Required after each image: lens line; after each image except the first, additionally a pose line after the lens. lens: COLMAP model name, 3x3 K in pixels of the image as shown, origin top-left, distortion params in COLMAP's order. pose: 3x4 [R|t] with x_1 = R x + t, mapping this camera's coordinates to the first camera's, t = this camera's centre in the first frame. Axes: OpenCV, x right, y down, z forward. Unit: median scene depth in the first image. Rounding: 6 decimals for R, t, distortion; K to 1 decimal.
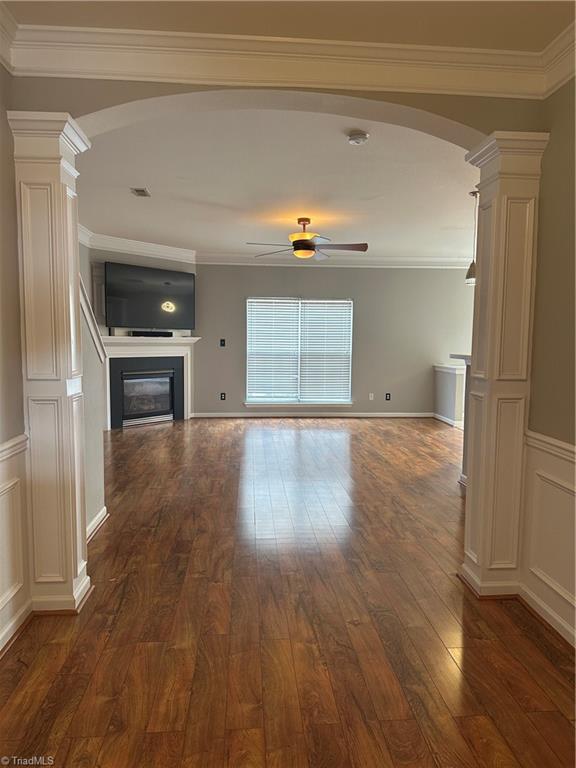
lens RADIAL K [[524.9, 0, 288.5], [0, 524.9, 385.3], [0, 0, 1]] dist [0.007621, 0.000375]
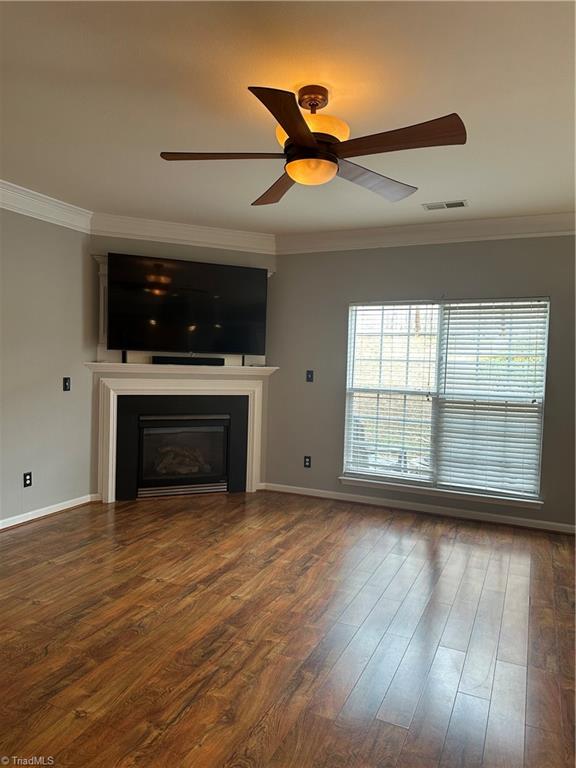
lens RADIAL K [[524.9, 0, 286.7], [0, 524.9, 379.6], [0, 0, 1]] dist [0.007621, 0.000375]
pose [[0.873302, 0.029937, -0.486259, 0.163349], [-0.059254, 0.997227, -0.045023, -0.049494], [0.483563, 0.068132, 0.872654, 0.465032]]
